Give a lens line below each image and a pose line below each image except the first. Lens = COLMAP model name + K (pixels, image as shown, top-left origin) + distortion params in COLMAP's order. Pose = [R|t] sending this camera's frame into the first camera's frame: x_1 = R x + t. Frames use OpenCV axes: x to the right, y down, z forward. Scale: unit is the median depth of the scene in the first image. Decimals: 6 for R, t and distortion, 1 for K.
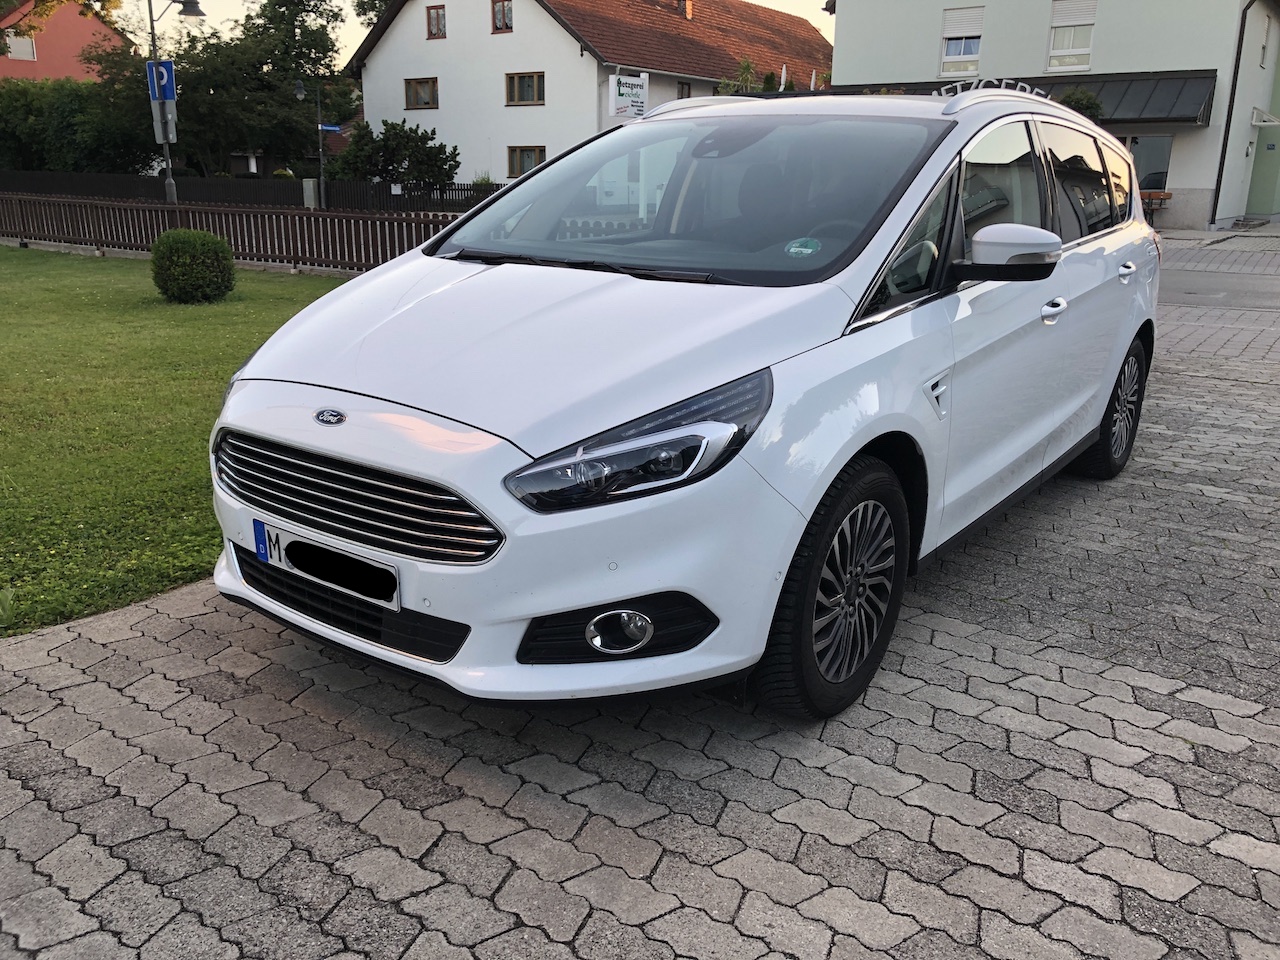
lens RADIAL K [[1051.8, 0, 635.2], [0, 1051.8, 479.0], [0, 0, 1]] dist [0.047992, -0.052007]
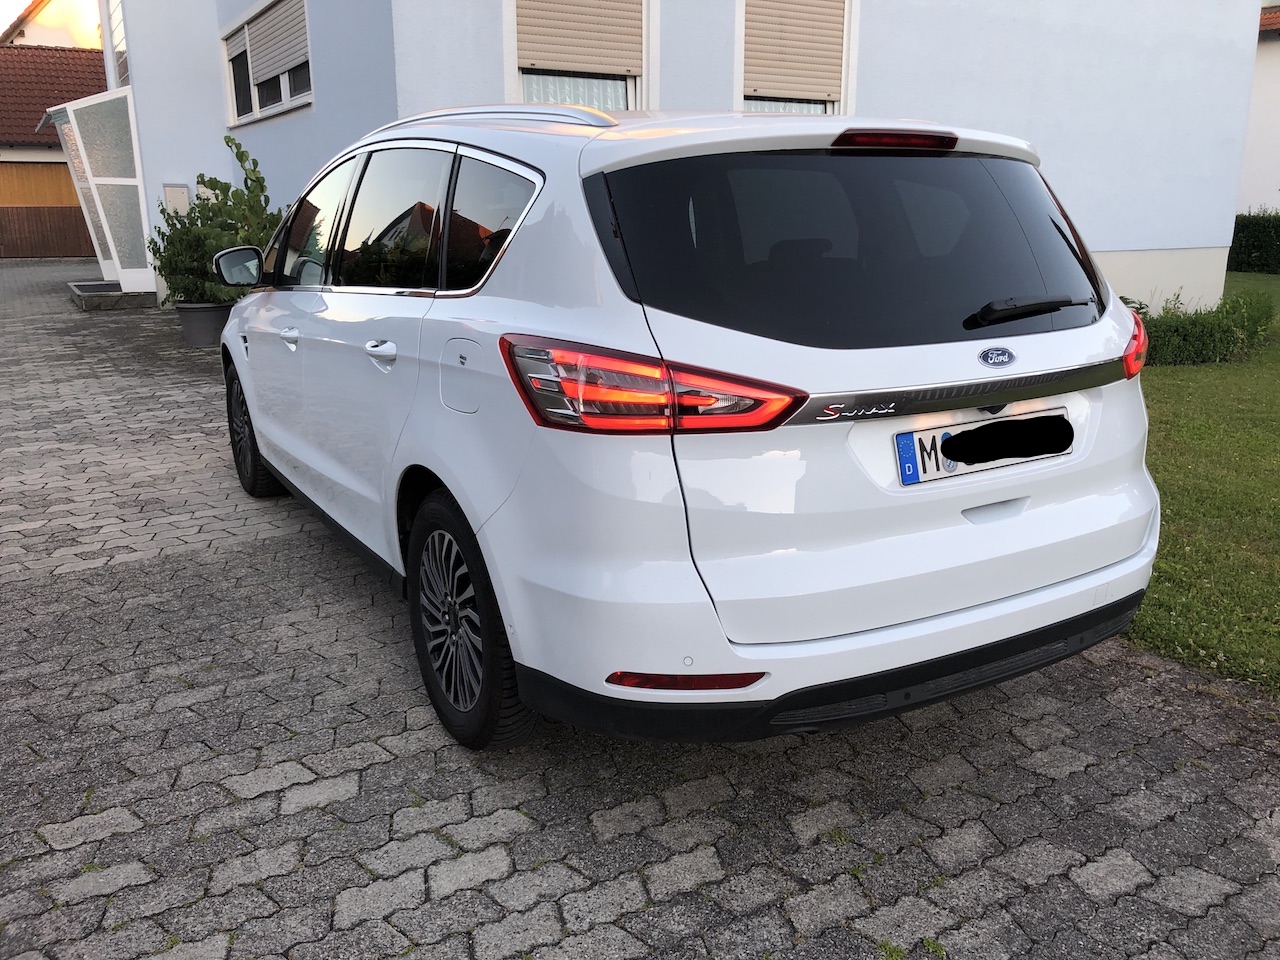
lens RADIAL K [[1051.8, 0, 649.1], [0, 1051.8, 474.8], [0, 0, 1]] dist [0.047992, -0.052007]
pose [[-0.390101, 0.215791, -0.895129, 1.438703], [-0.259476, 0.906988, 0.331731, -0.557865], [0.883455, 0.361673, -0.297824, 1.959917]]
